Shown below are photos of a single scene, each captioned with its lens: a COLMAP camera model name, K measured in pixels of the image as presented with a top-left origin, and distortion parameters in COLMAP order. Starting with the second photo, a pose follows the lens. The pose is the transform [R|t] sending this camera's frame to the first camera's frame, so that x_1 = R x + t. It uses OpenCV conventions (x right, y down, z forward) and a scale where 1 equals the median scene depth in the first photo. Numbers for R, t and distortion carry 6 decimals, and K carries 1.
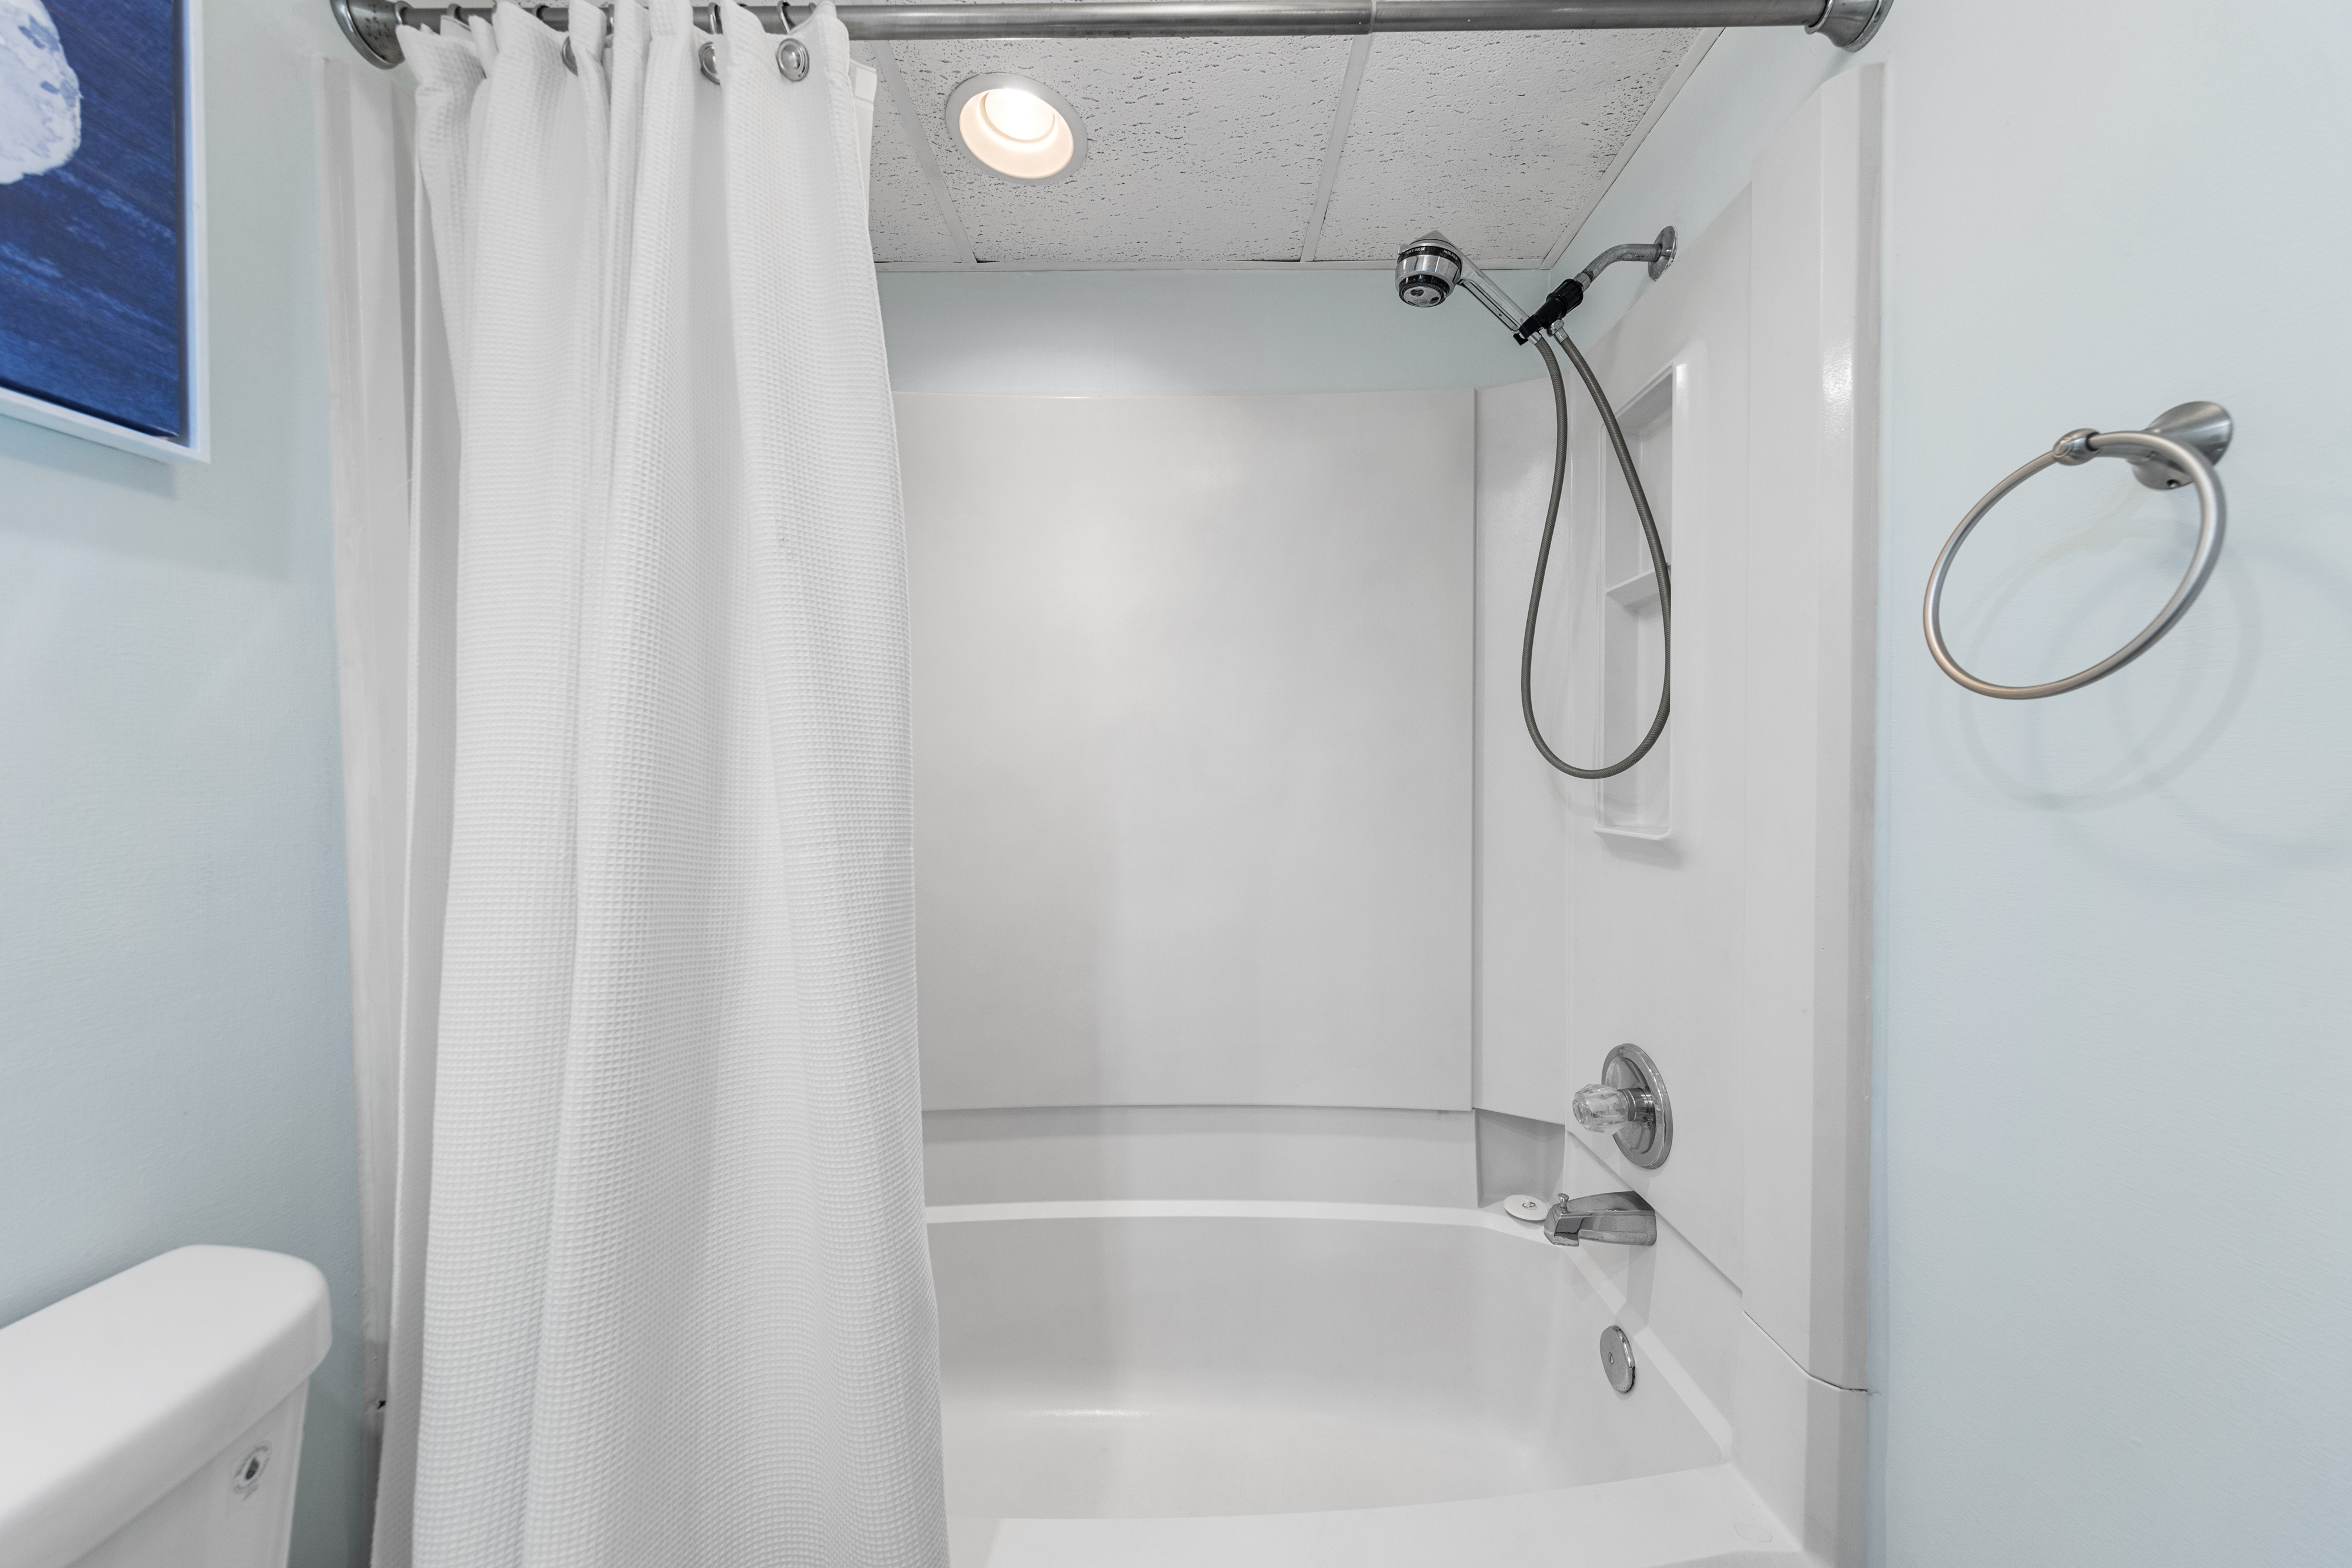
lens RADIAL K [[822.4, 0, 1176.0], [0, 822.4, 784.0], [0, 0, 1]] dist [0.017353, -0.000225]
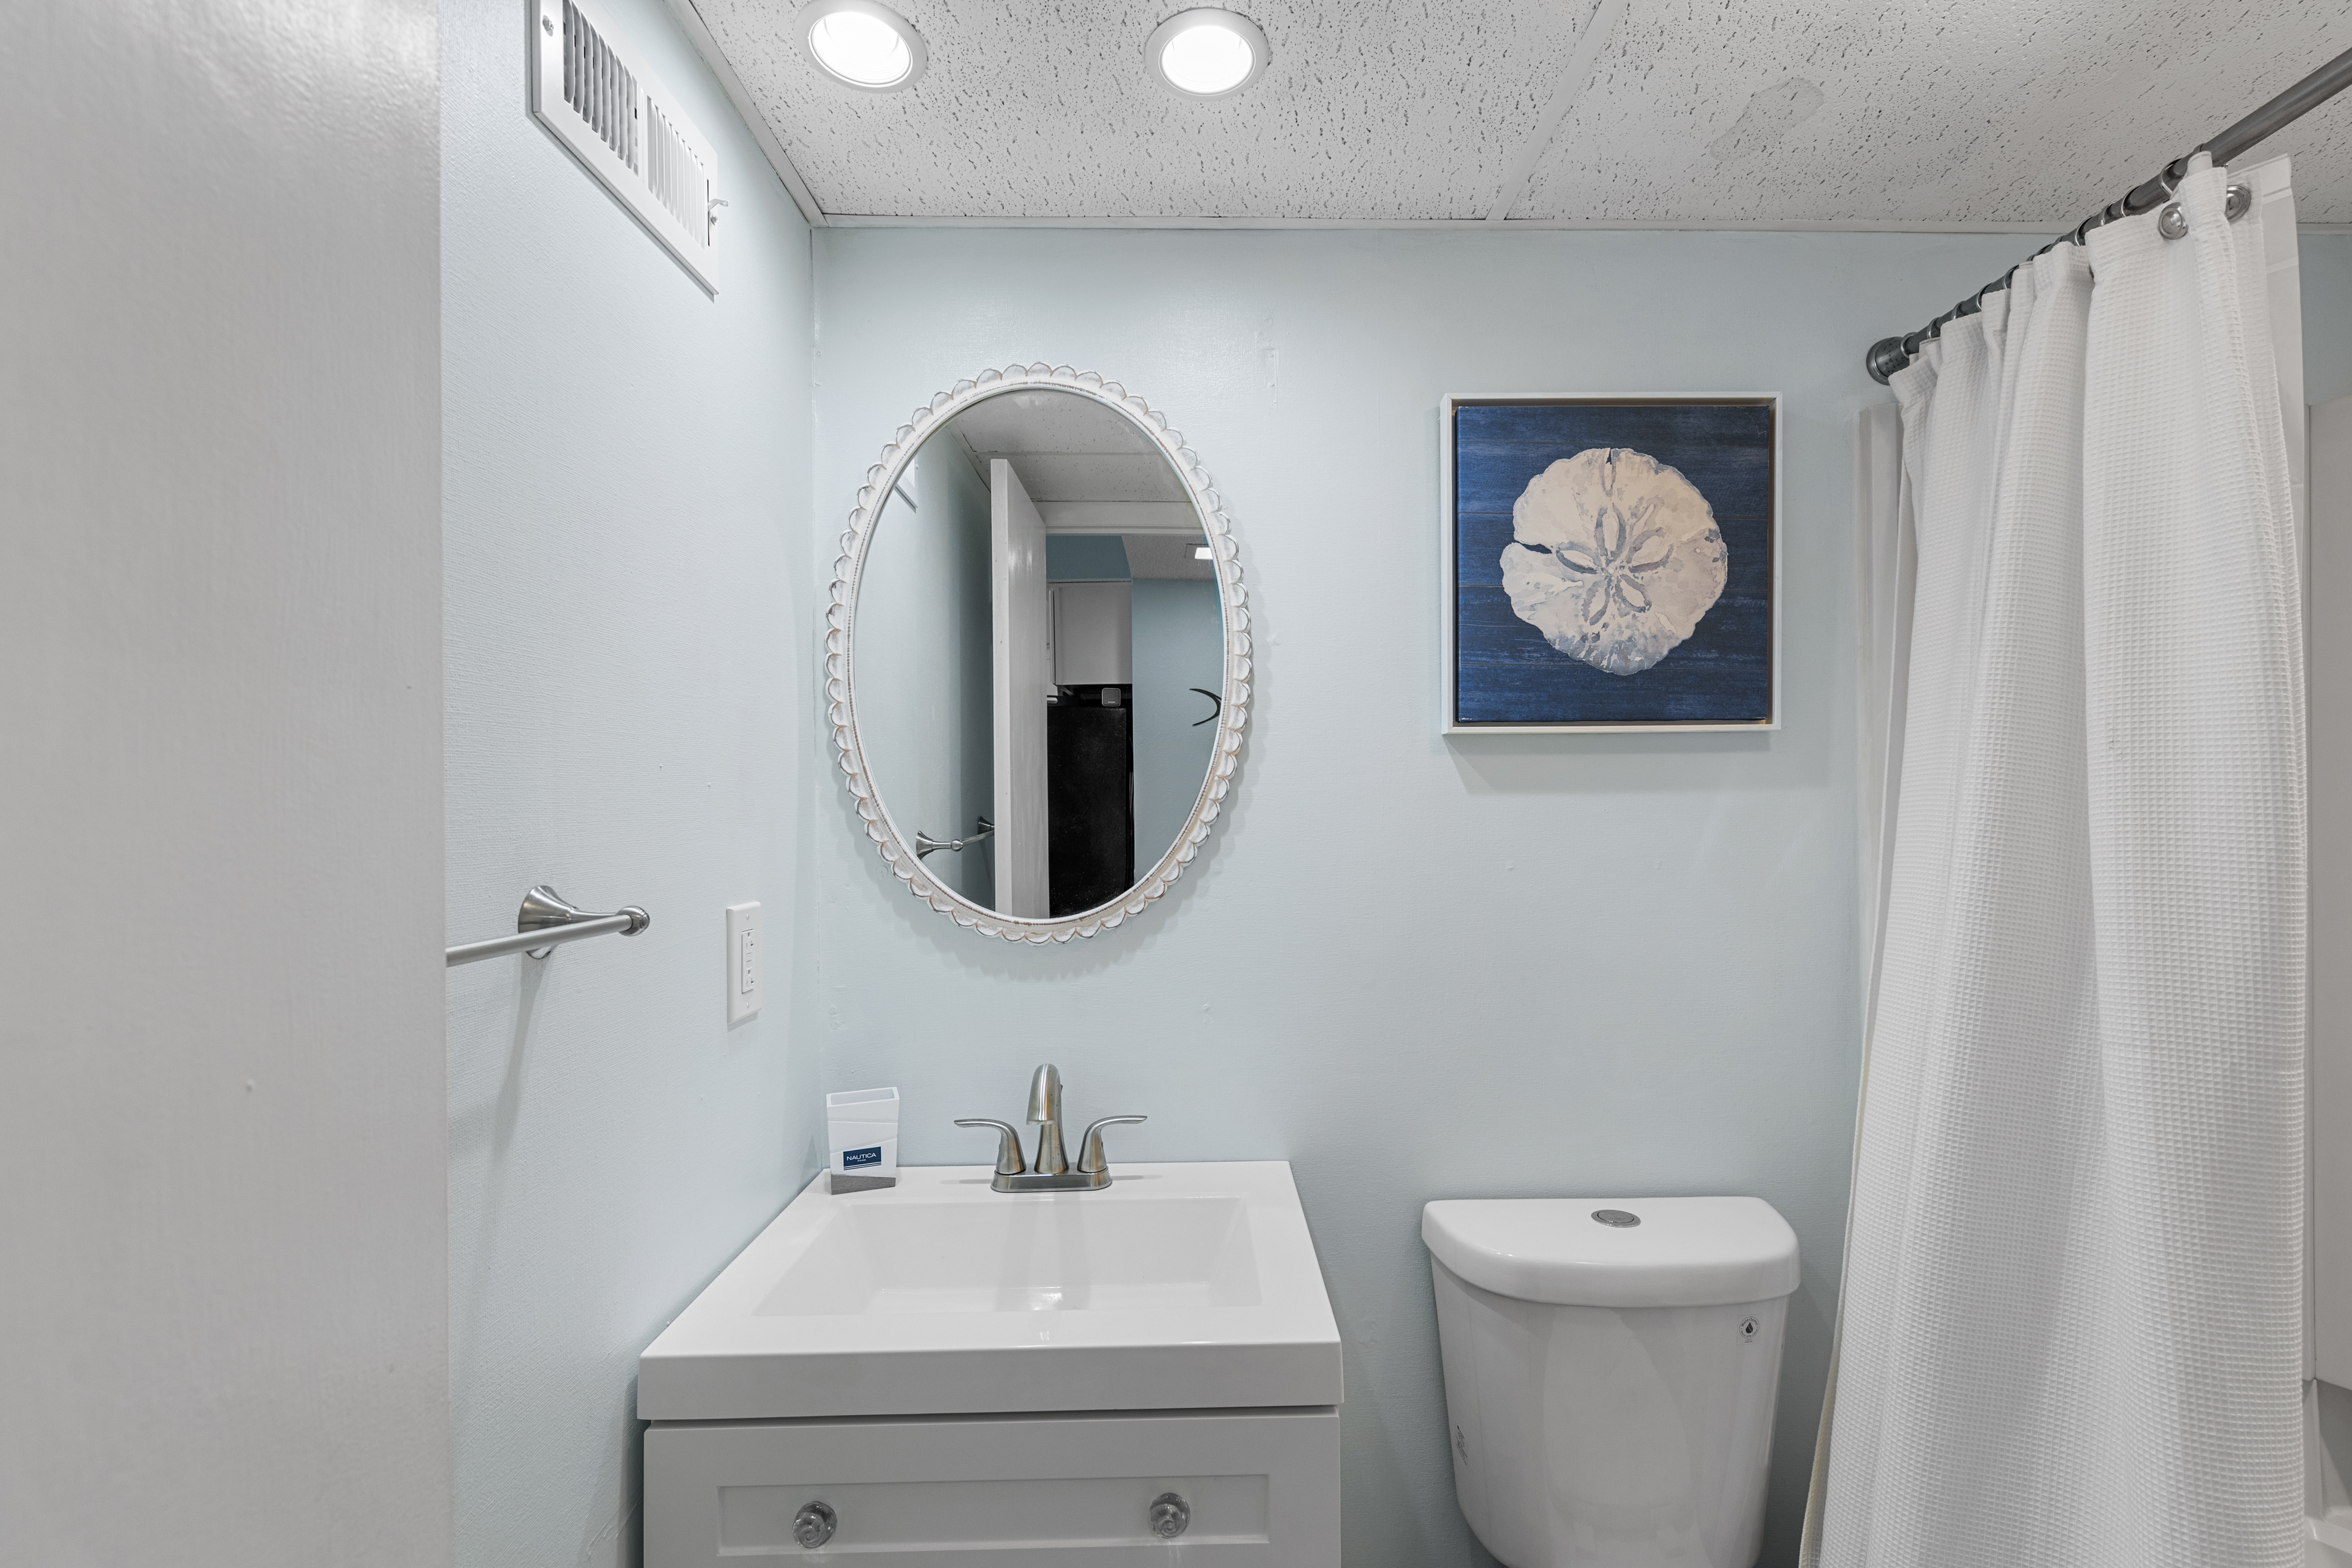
lens RADIAL K [[1084.5, 0, 1186.8], [0, 1084.5, 802.0], [0, 0, 1]] dist [0.002287, 0.000834]
pose [[0.008266, 0.012490, -0.999888, 1.029748], [0.004361, 0.999912, 0.012526, -0.289440], [0.999956, -0.004464, 0.008211, -0.189453]]
